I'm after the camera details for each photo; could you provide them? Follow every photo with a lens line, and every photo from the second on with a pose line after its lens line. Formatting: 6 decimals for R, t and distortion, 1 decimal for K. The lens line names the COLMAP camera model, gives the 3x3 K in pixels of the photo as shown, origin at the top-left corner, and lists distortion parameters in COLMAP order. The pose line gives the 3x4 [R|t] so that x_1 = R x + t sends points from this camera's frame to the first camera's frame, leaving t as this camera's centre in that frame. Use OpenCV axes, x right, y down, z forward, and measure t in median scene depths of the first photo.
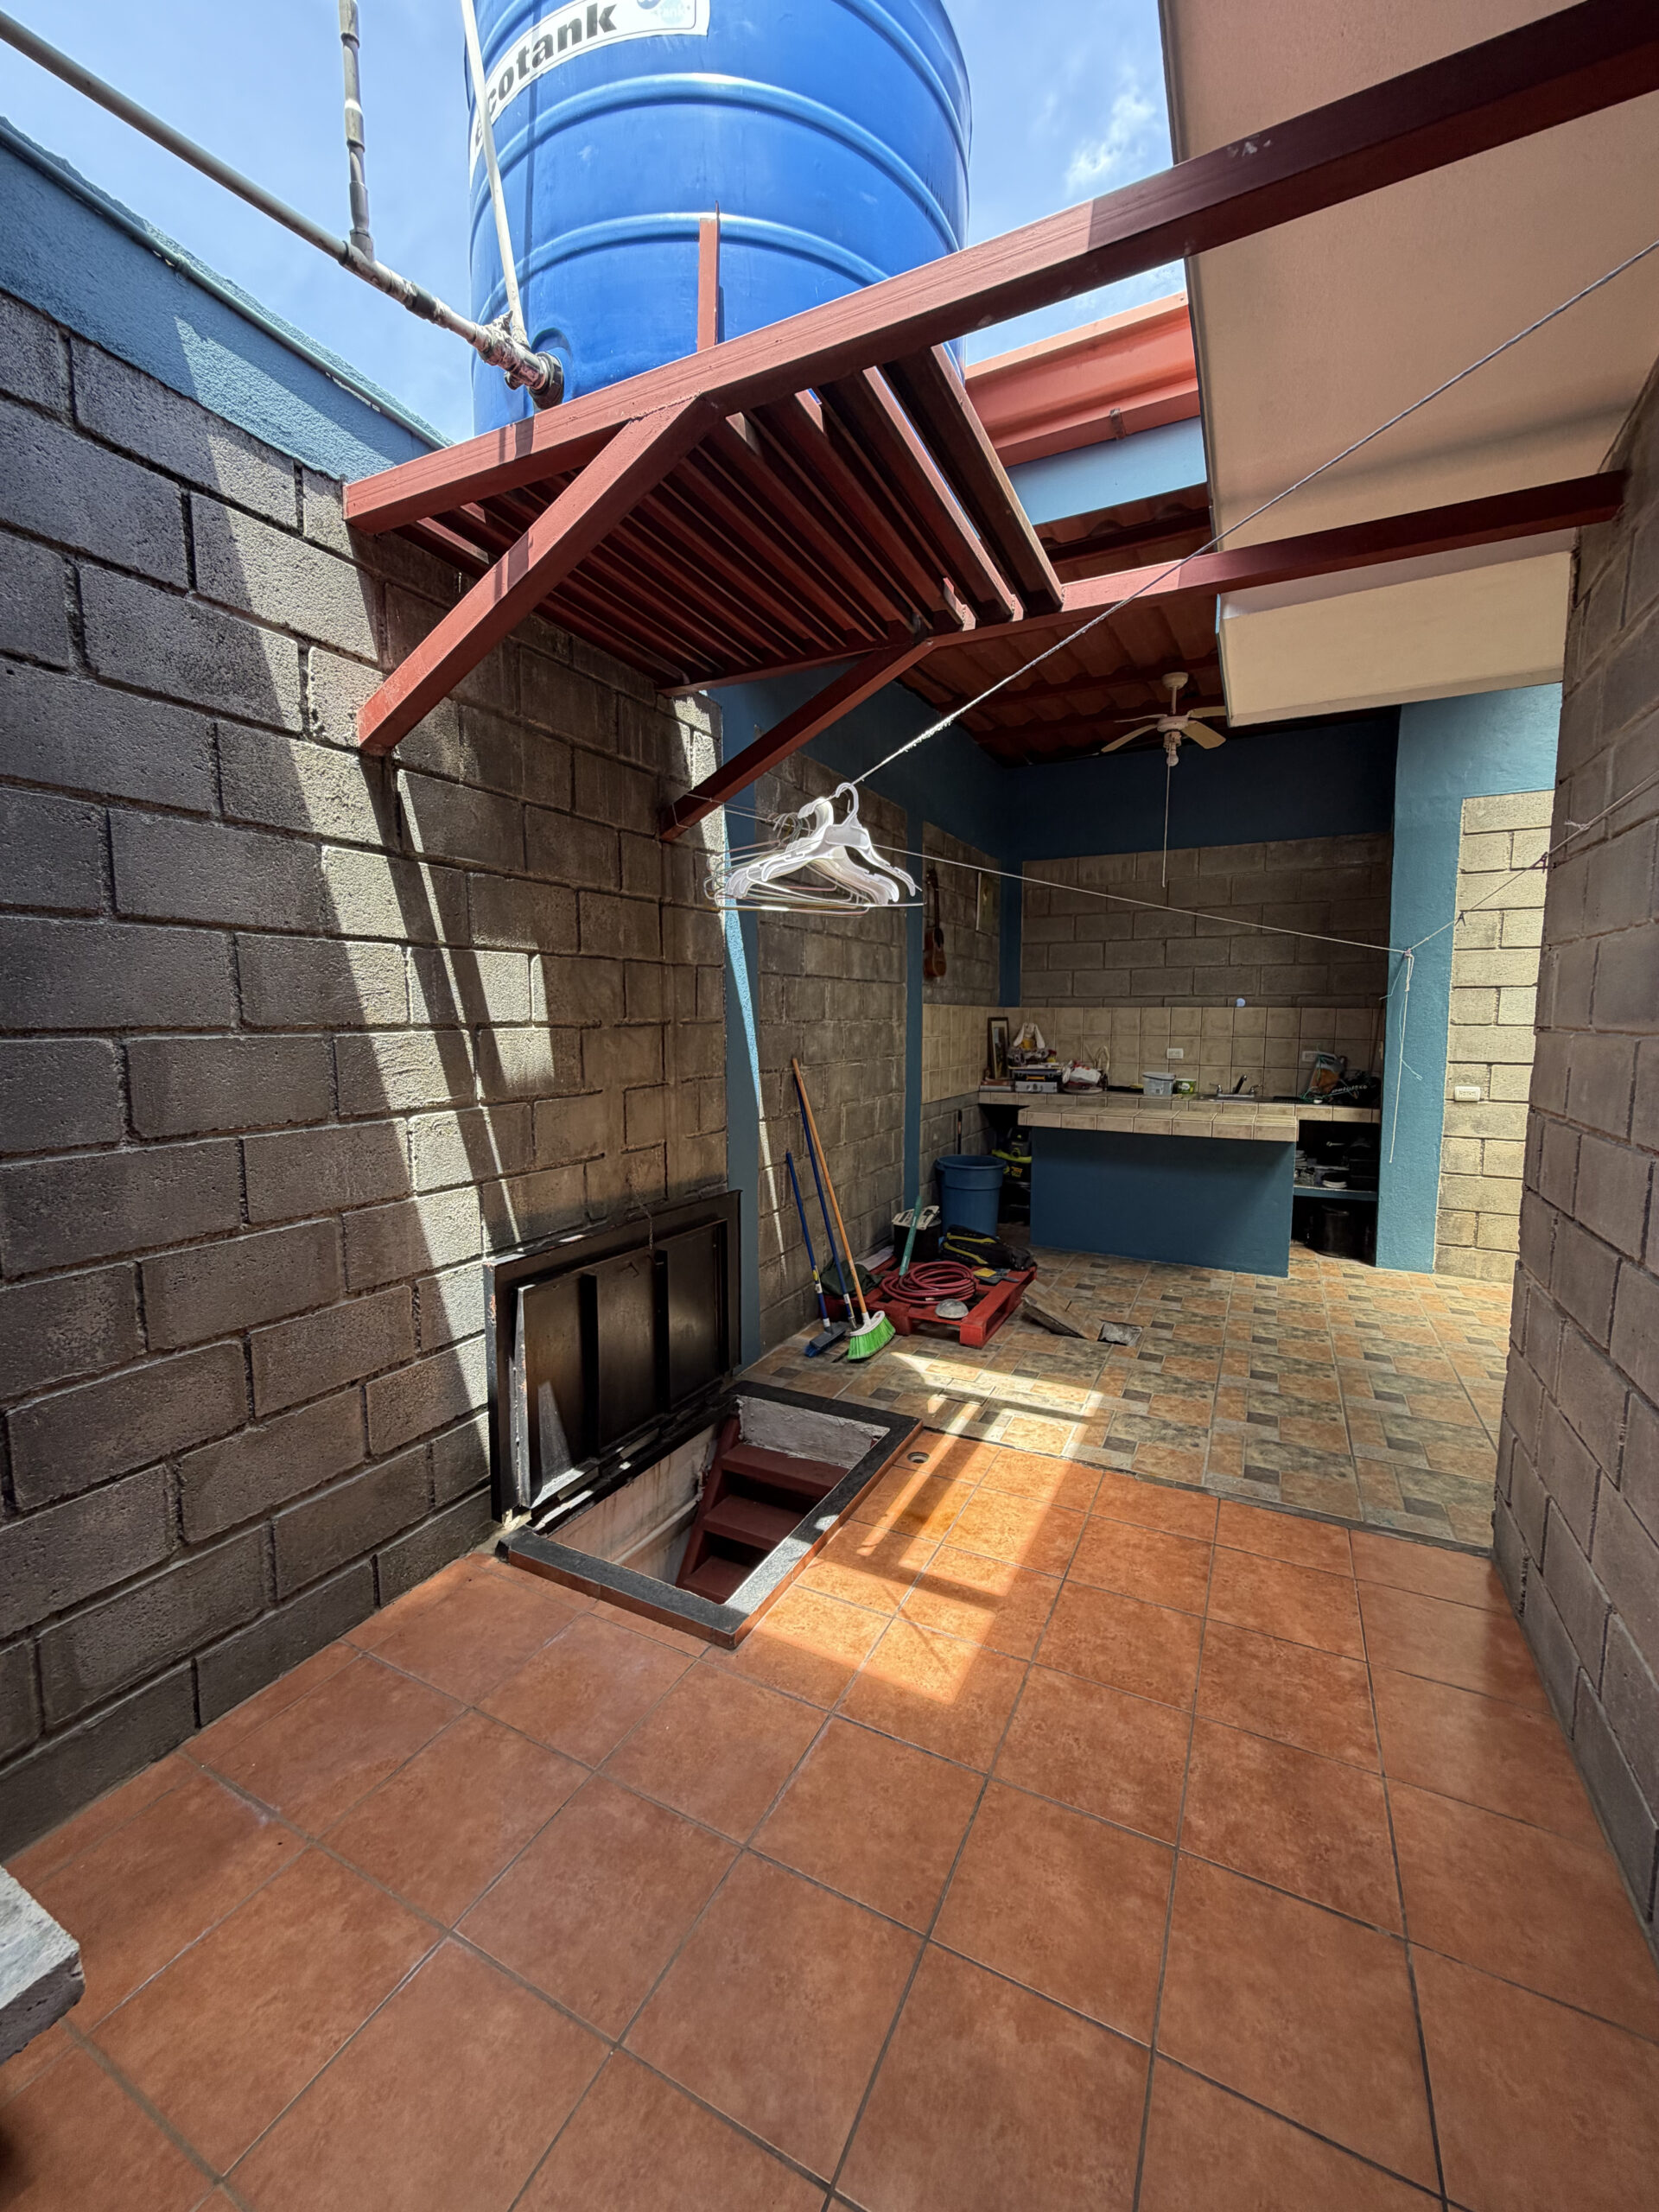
lens RADIAL K [[885.1, 0, 829.1], [0, 885.1, 1105.2], [0, 0, 1]] dist [-0.002034, 0.000197]
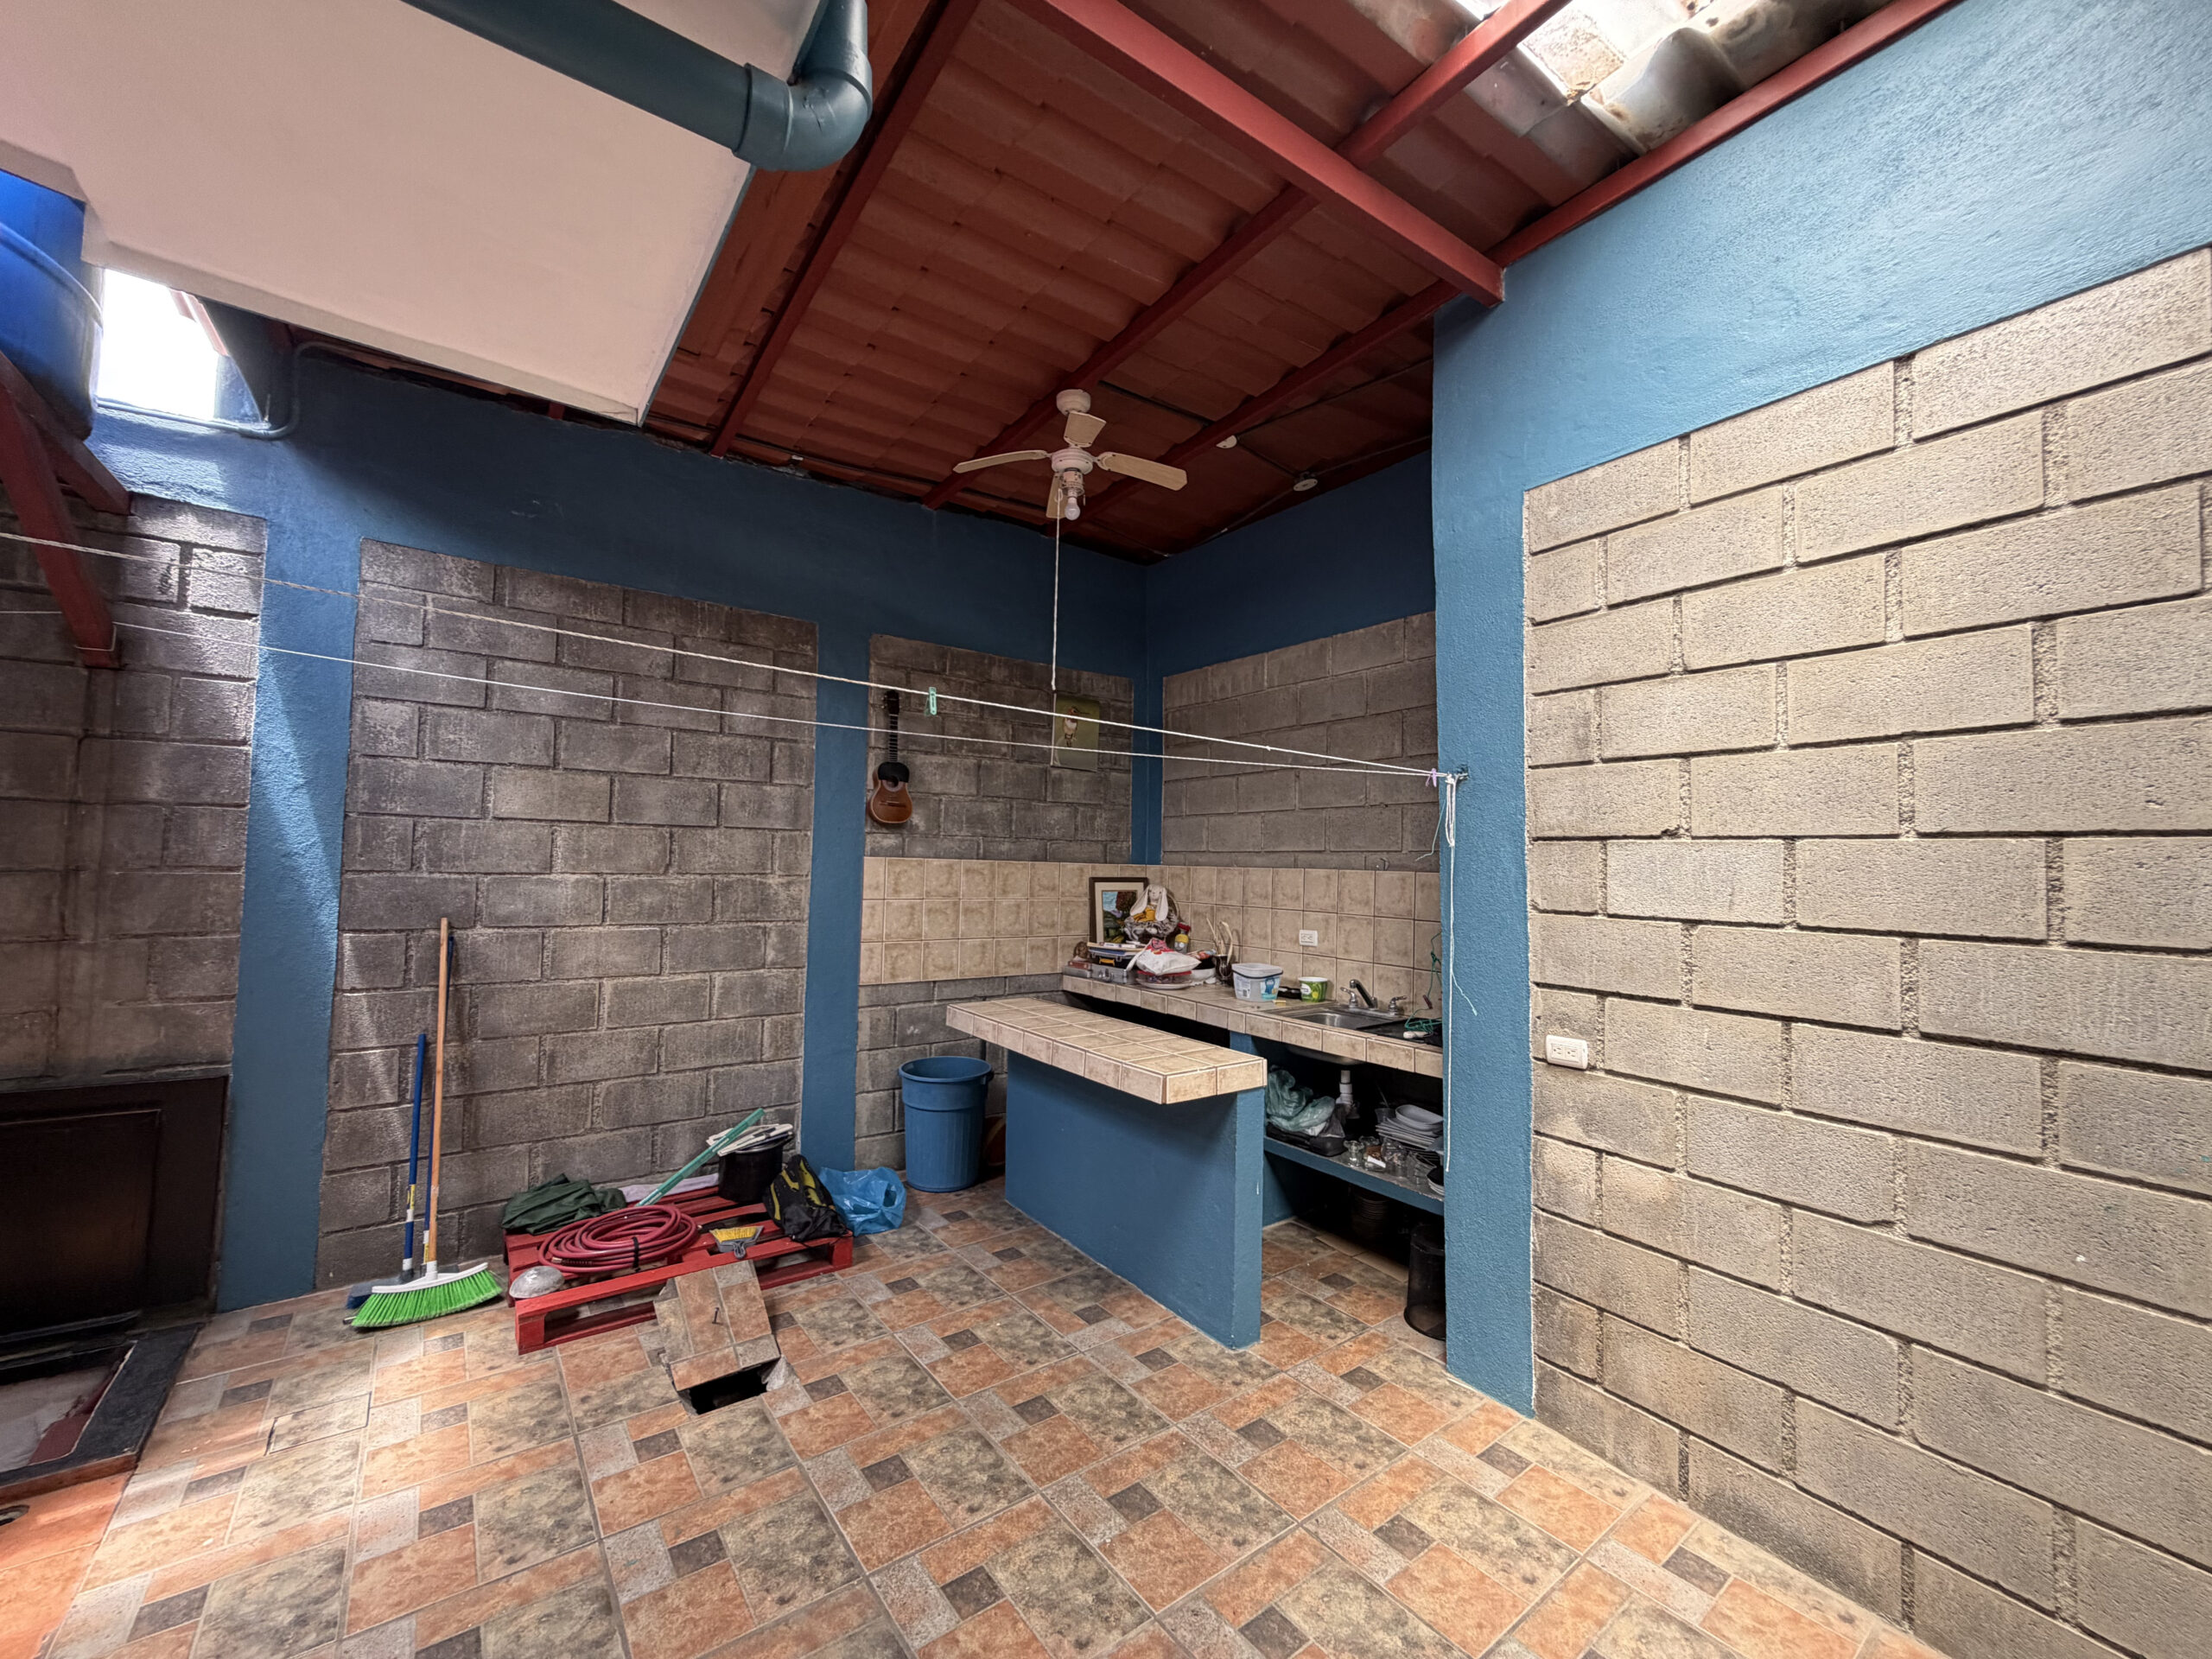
lens RADIAL K [[885.1, 0, 1110.1], [0, 885.1, 831.1], [0, 0, 1]] dist [-0.002034, 0.000197]
pose [[0.896257, 0.001199, -0.443534, 0.618972], [-0.065544, 0.989375, -0.129772, -0.046910], [0.438665, 0.145380, 0.886813, 0.373729]]
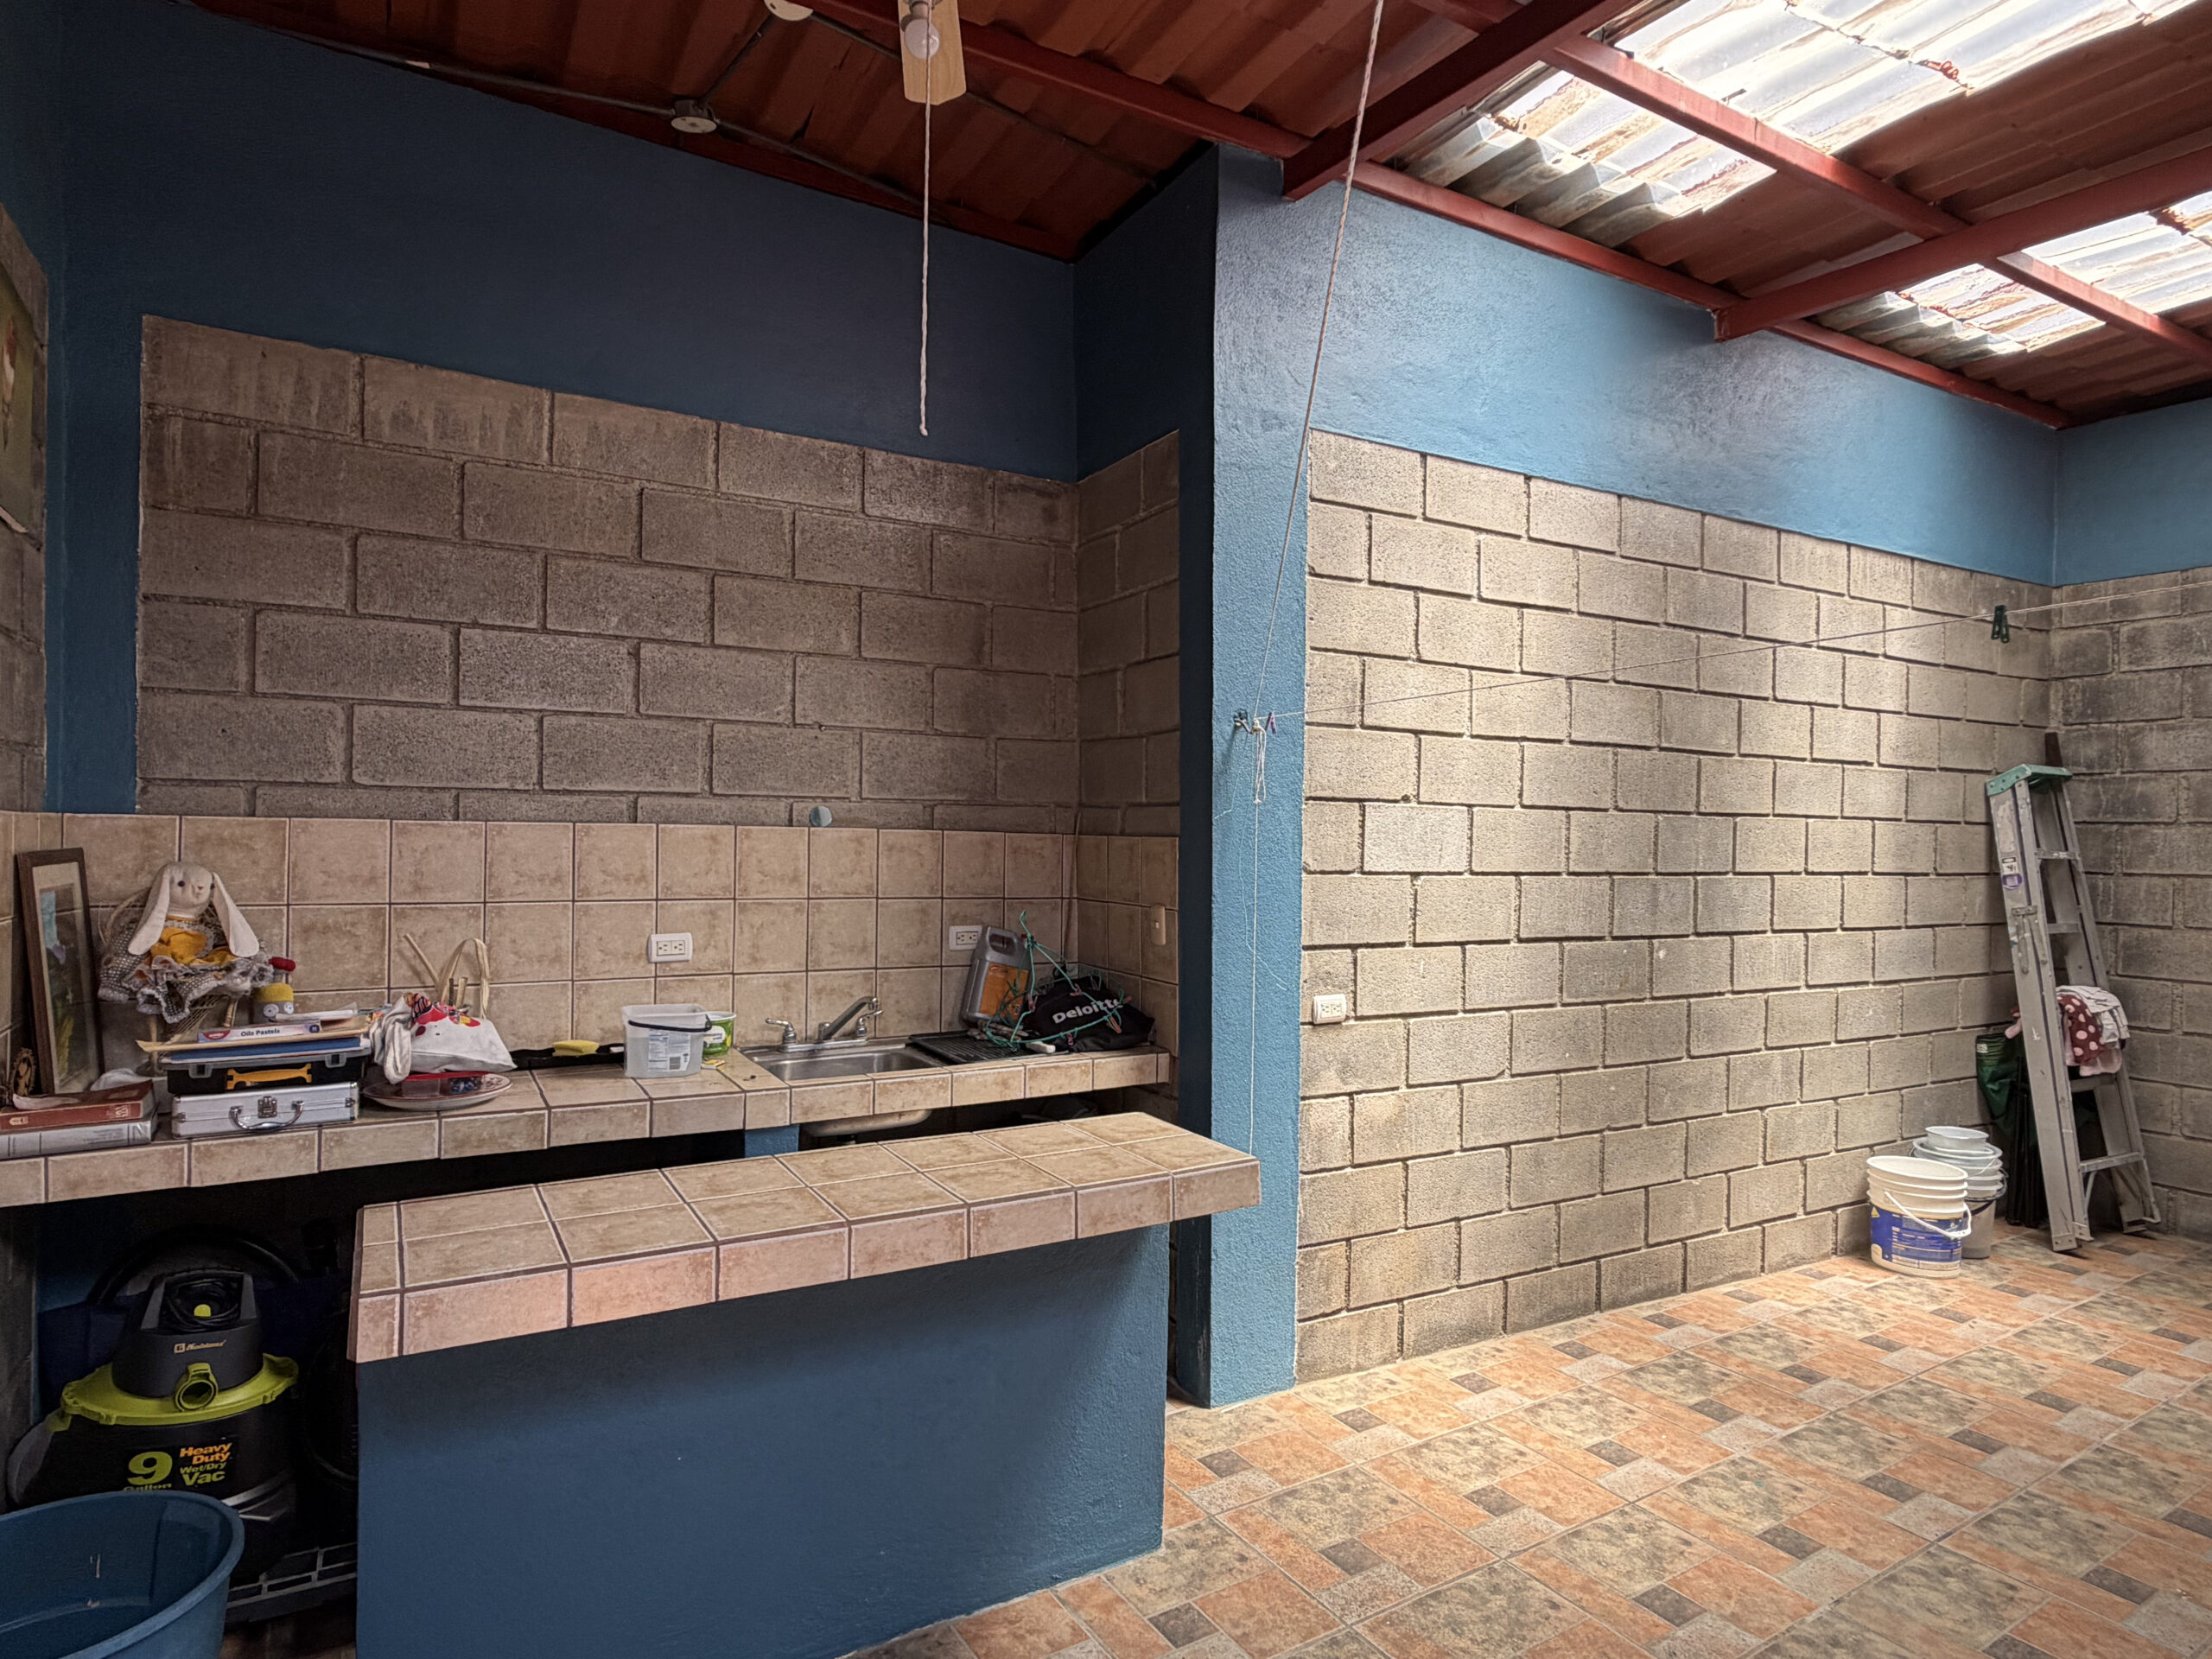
lens RADIAL K [[1224.9, 0, 1105.5], [0, 1224.9, 832.9], [0, 0, 1]] dist [0.001146, 0.000087]
pose [[0.520368, 0.008212, 0.853903, 0.049686], [0.072612, 0.995907, -0.053828, -0.073387], [-0.850849, 0.090014, 0.517642, 0.641685]]
